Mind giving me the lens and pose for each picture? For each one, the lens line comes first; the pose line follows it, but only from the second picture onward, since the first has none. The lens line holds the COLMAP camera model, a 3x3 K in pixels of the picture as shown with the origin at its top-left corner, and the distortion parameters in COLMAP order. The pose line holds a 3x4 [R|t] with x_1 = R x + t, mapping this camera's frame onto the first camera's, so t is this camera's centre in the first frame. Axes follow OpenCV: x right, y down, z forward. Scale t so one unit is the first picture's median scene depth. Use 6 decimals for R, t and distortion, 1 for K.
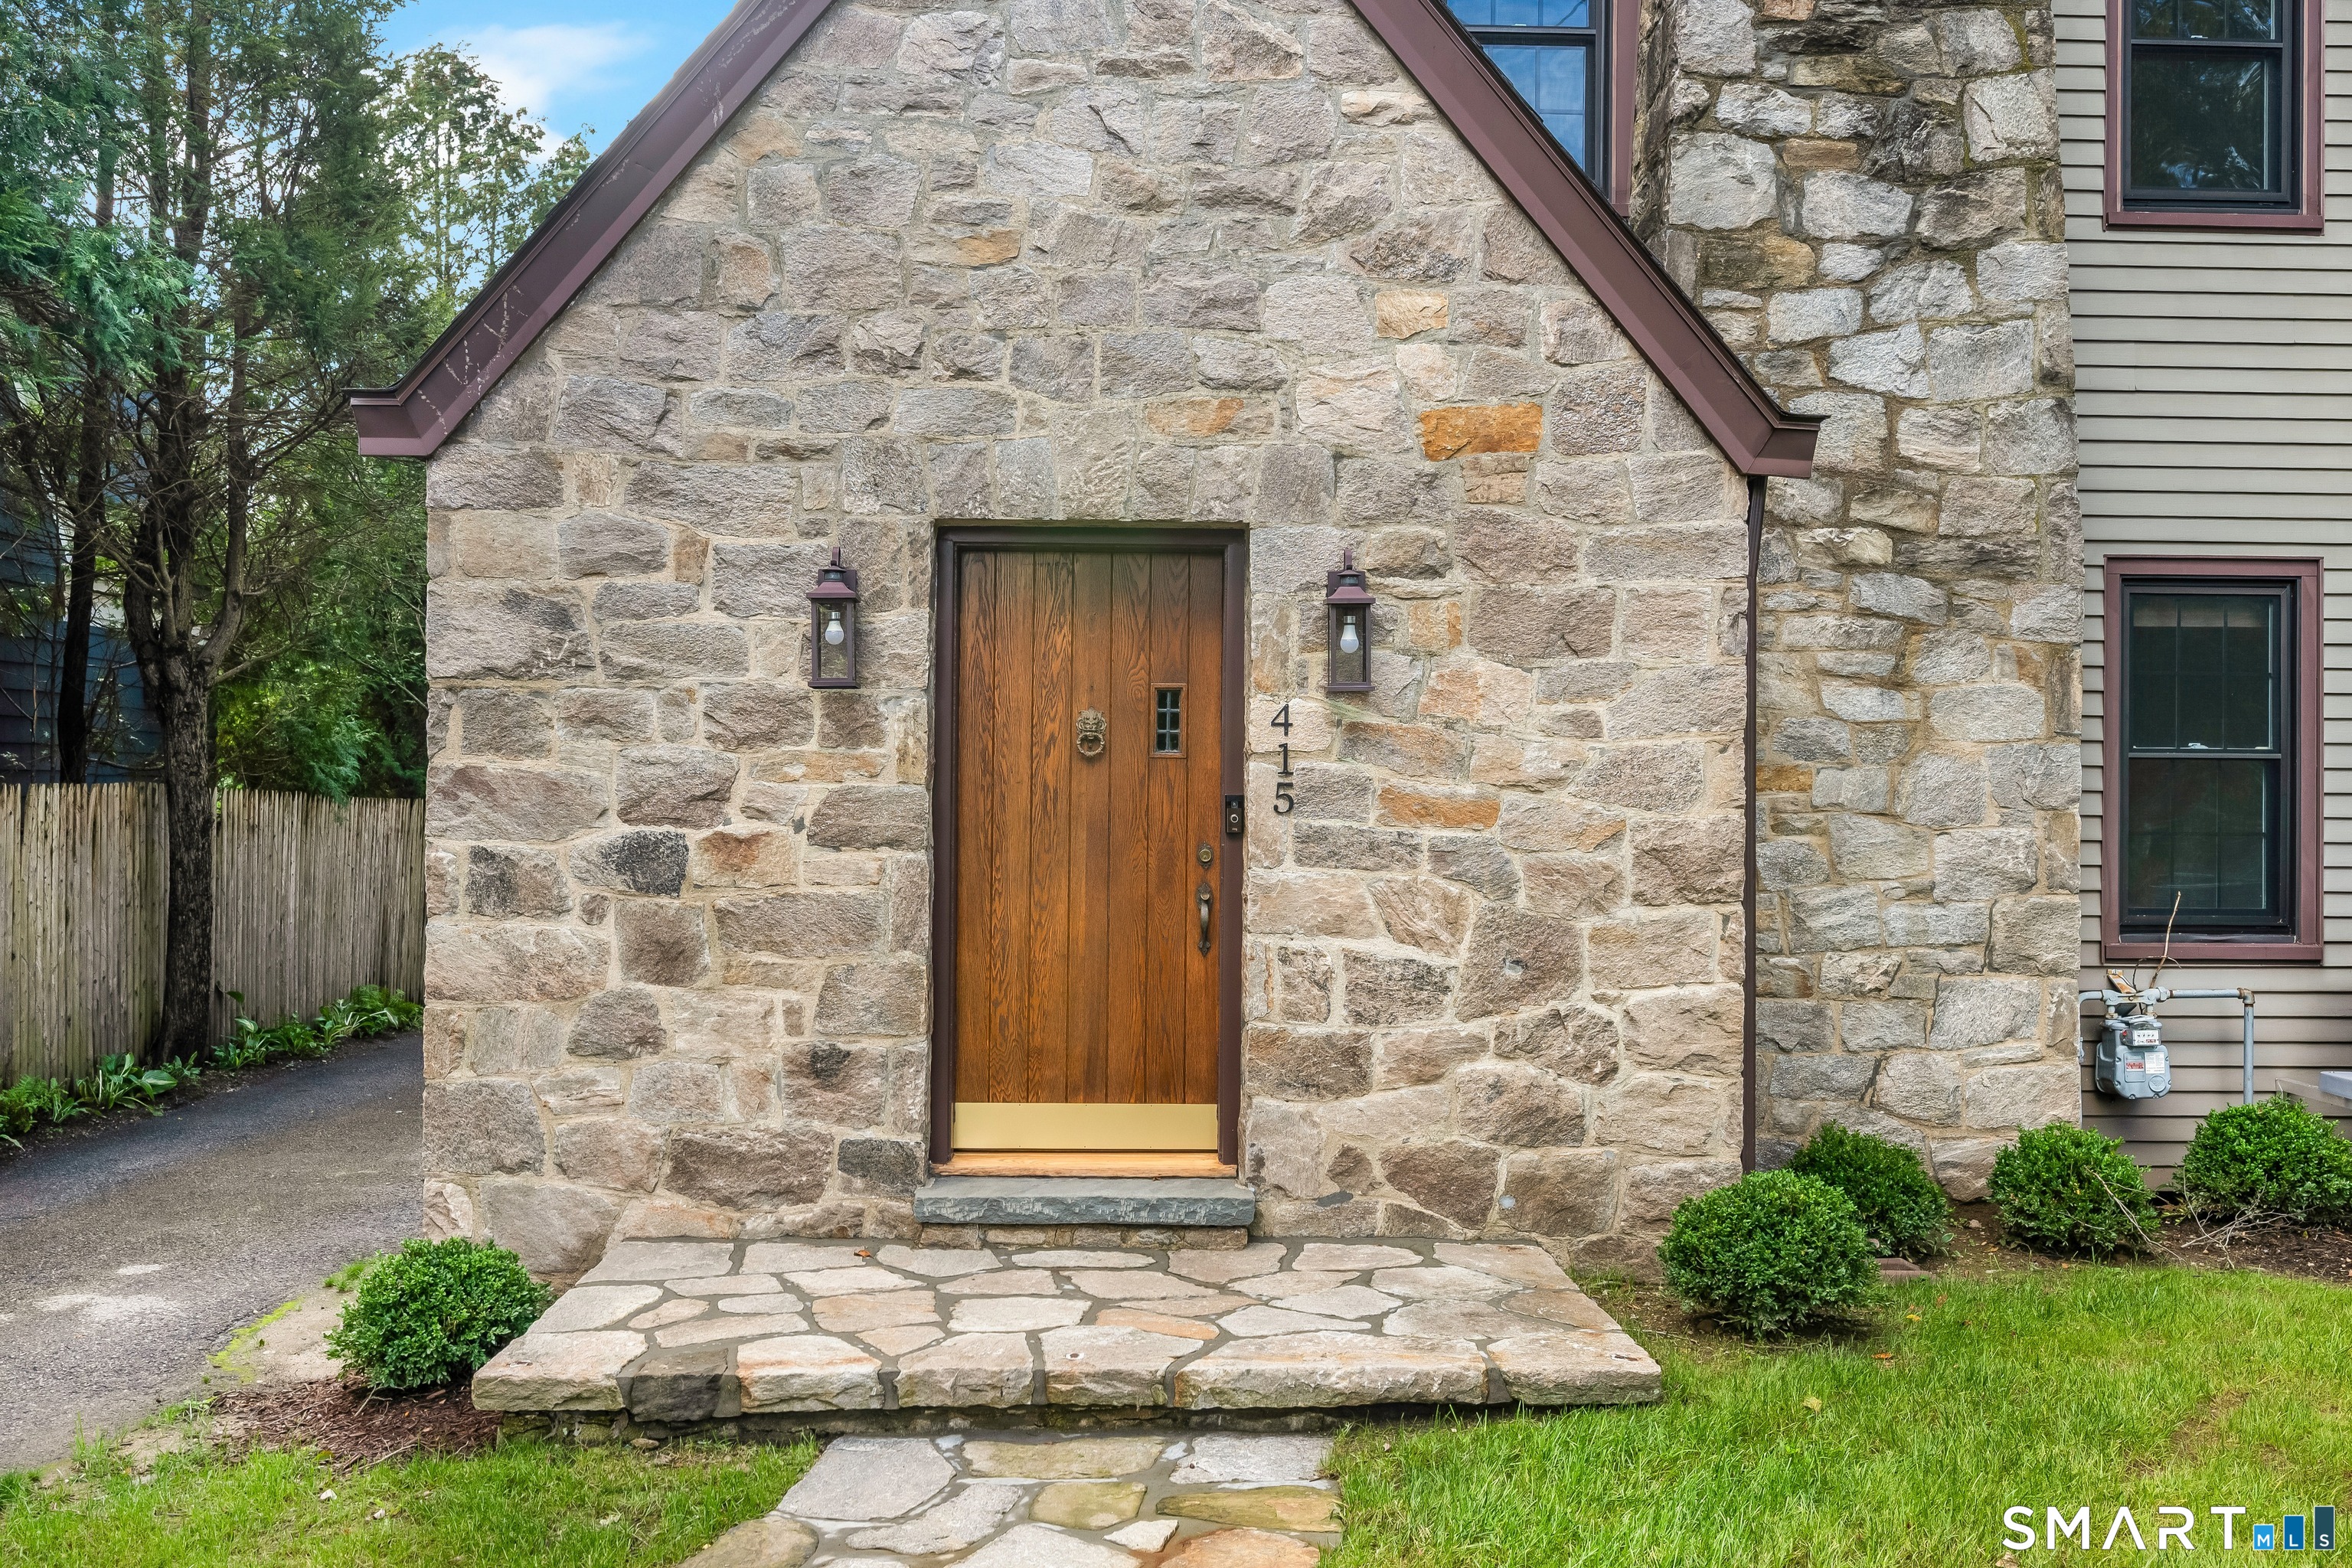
lens RADIAL K [[1937.5, 0, 1177.8], [0, 1937.5, 778.8], [0, 0, 1]] dist [-0.004757, -0.001081]
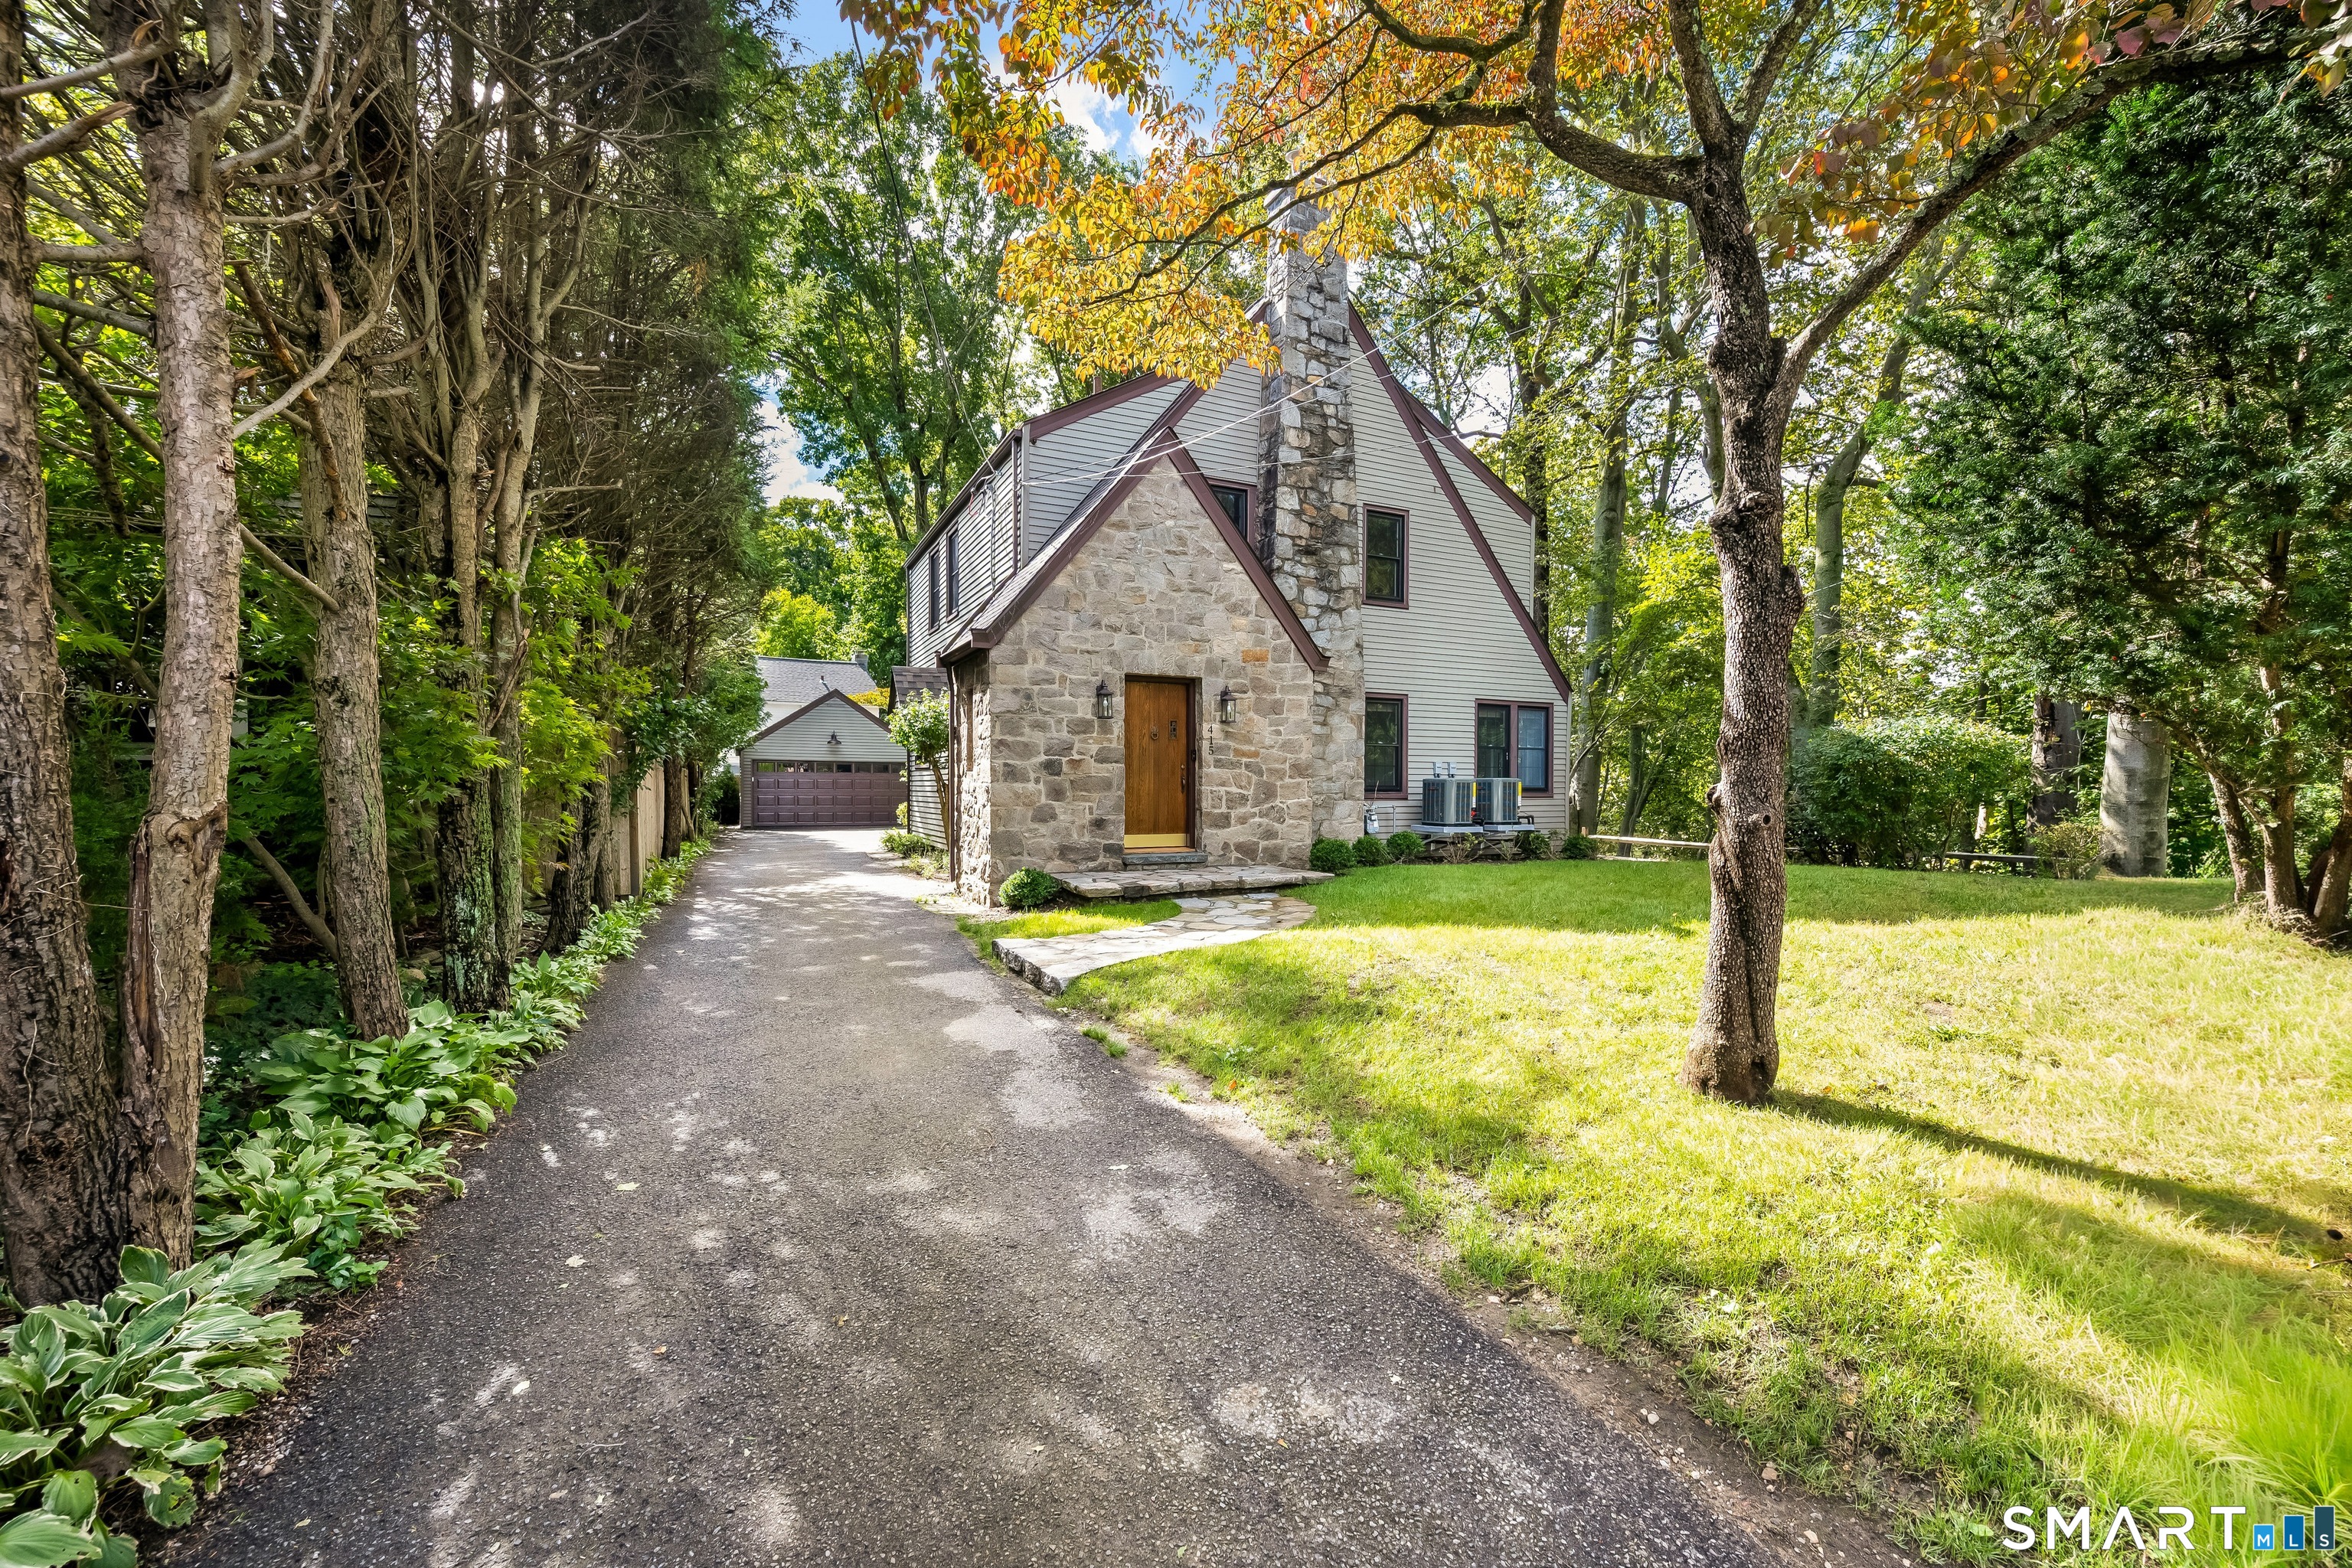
lens RADIAL K [[925.7, 0, 1169.0], [0, 925.7, 802.2], [0, 0, 1]] dist [0.001428, 0.000017]
pose [[0.910770, -0.013500, 0.412693, -0.767300], [0.000773, 0.999519, 0.030990, 0.054822], [-0.412913, -0.027906, 0.910343, -0.619689]]
